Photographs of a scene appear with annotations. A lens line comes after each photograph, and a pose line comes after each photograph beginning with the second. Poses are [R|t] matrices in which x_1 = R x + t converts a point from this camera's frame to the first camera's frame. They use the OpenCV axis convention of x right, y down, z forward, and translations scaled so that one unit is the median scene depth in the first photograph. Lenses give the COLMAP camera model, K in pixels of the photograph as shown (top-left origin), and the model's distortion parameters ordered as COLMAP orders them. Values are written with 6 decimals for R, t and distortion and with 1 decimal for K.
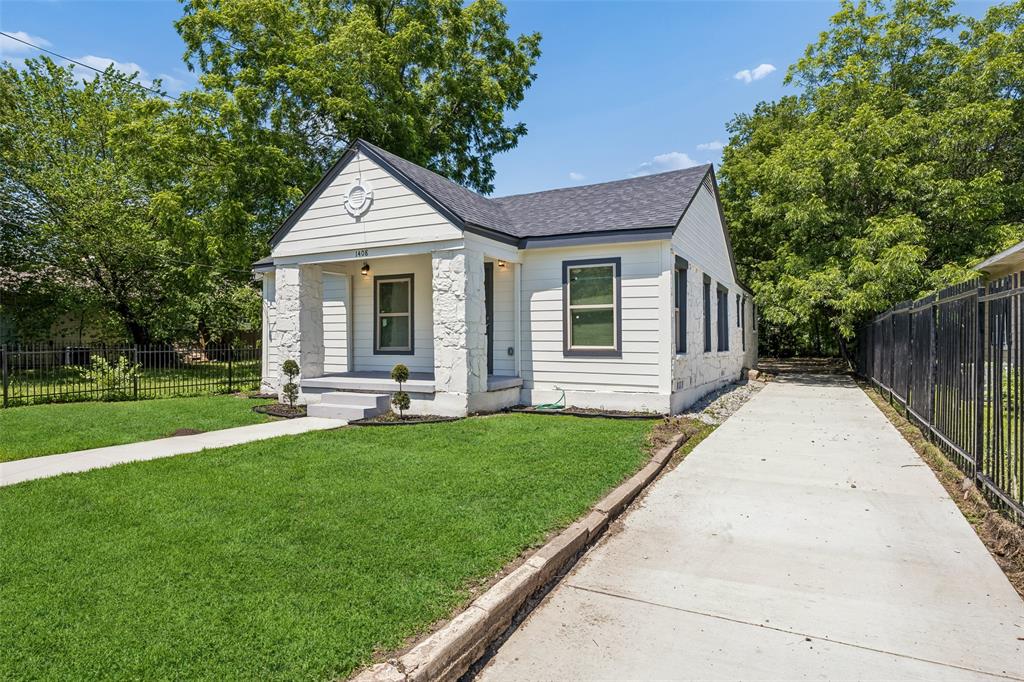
lens RADIAL K [[593.6, 0, 512.0], [0, 593.6, 341.0], [0, 0, 1]] dist [-0.018437, -0.001232]
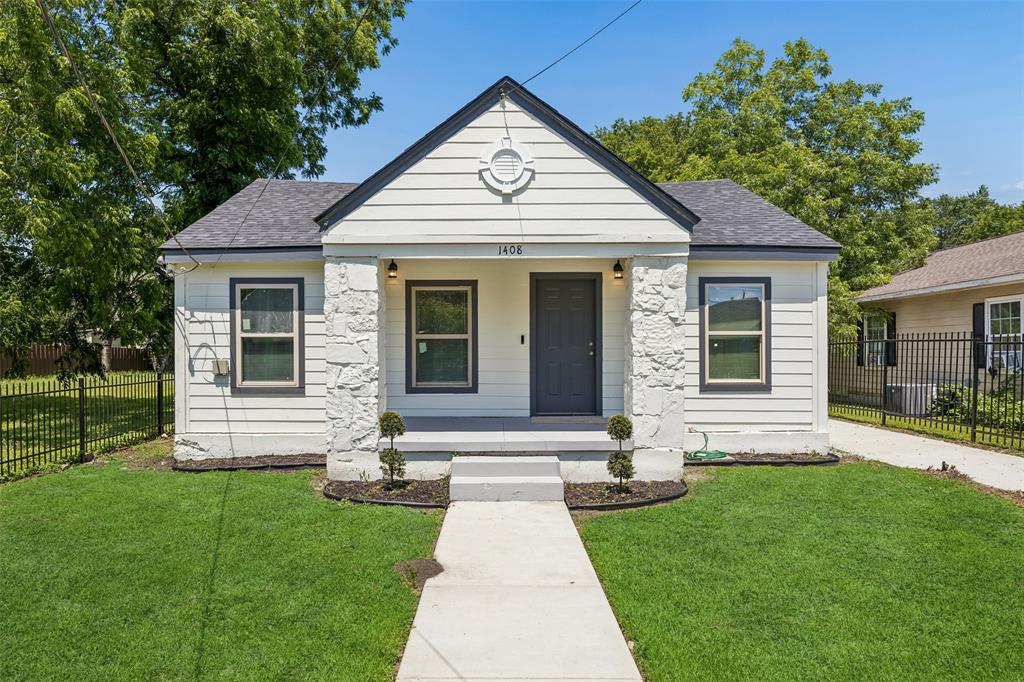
lens RADIAL K [[628.6, 0, 510.1], [0, 628.6, 362.5], [0, 0, 1]] dist [-0.016558, -0.000768]
pose [[0.880637, -0.008852, 0.473709, -0.547347], [0.001191, 0.999864, 0.016470, -0.029221], [-0.473790, -0.013940, 0.880528, 0.339953]]
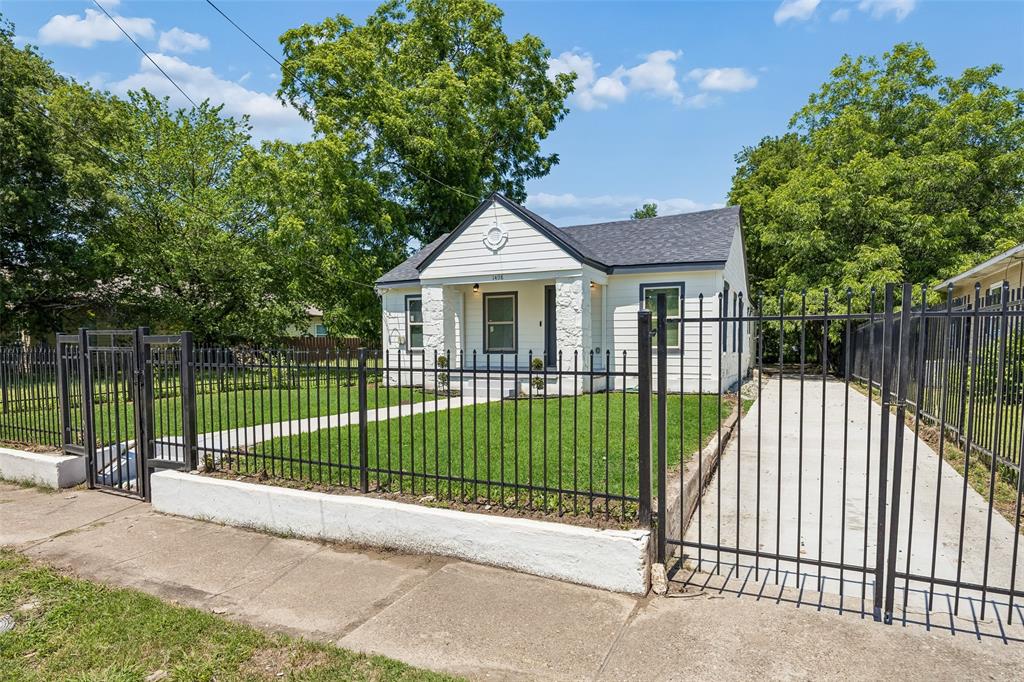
lens RADIAL K [[590.4, 0, 517.8], [0, 590.4, 390.0], [0, 0, 1]] dist [-0.002690, 0.000694]
pose [[0.999010, -0.002597, 0.044420, -0.247699], [-0.000447, 0.997659, 0.068381, 0.015802], [-0.044493, -0.068333, 0.996670, -0.345219]]
